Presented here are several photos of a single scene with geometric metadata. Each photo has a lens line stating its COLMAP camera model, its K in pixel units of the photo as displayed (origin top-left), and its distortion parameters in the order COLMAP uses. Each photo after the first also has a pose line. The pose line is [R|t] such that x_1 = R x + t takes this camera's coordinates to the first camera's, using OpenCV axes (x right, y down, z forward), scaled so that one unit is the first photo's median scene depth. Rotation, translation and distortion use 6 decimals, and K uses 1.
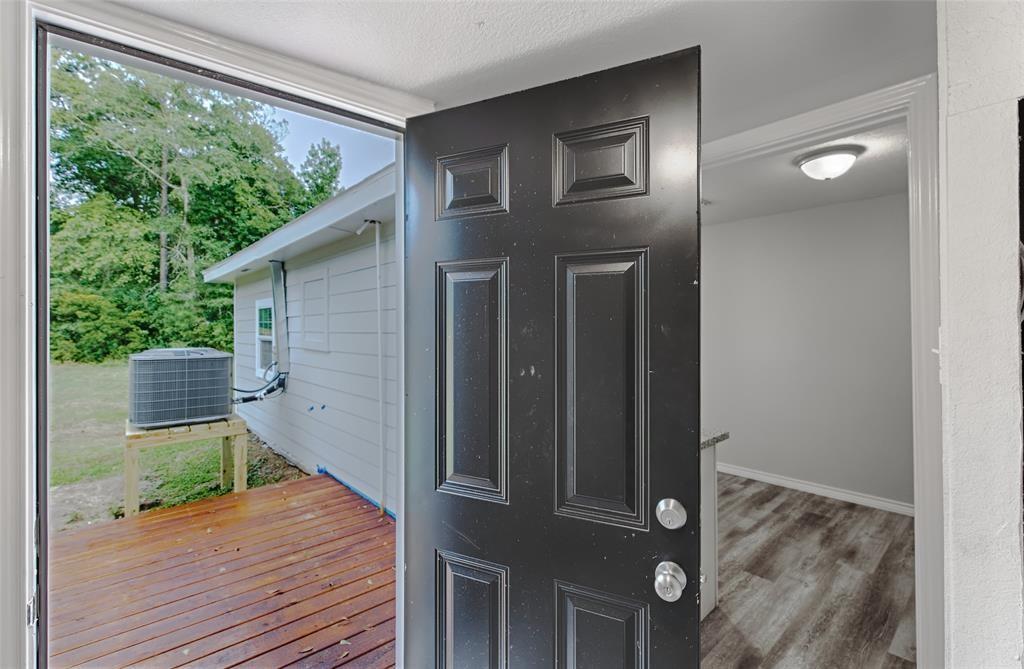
lens RADIAL K [[460.5, 0, 514.5], [0, 460.5, 326.5], [0, 0, 1]] dist [0.003014, 0.000227]
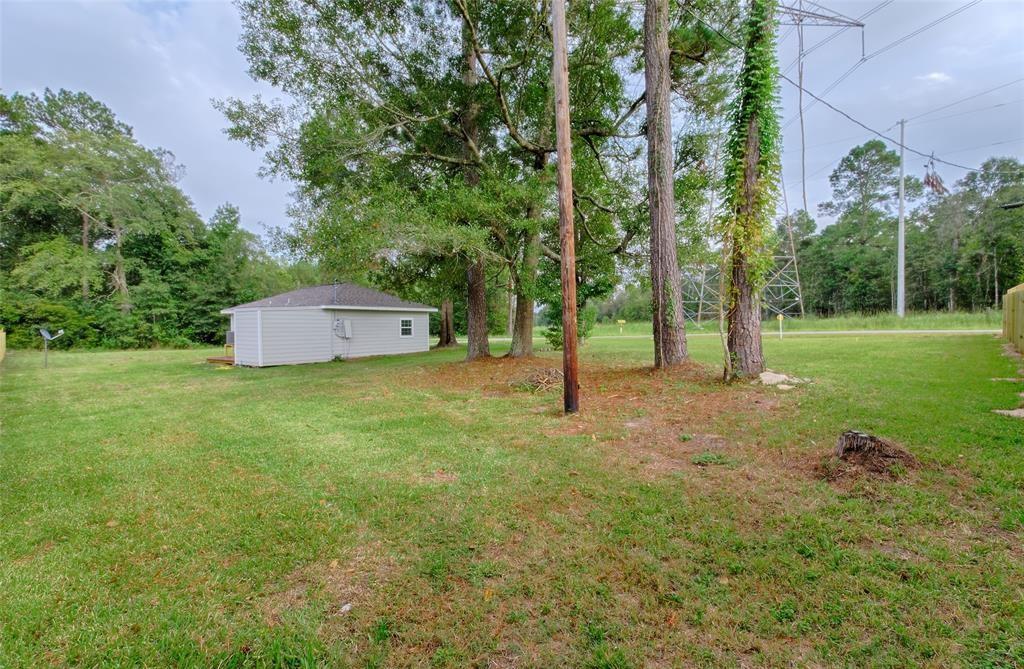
lens RADIAL K [[460.5, 0, 514.5], [0, 460.5, 326.5], [0, 0, 1]] dist [0.003014, 0.000227]
pose [[0.974145, 0.002671, 0.225906, 0.168702], [-0.001942, 0.999992, -0.003449, 0.001948], [-0.225914, 0.002921, 0.974143, -0.711279]]
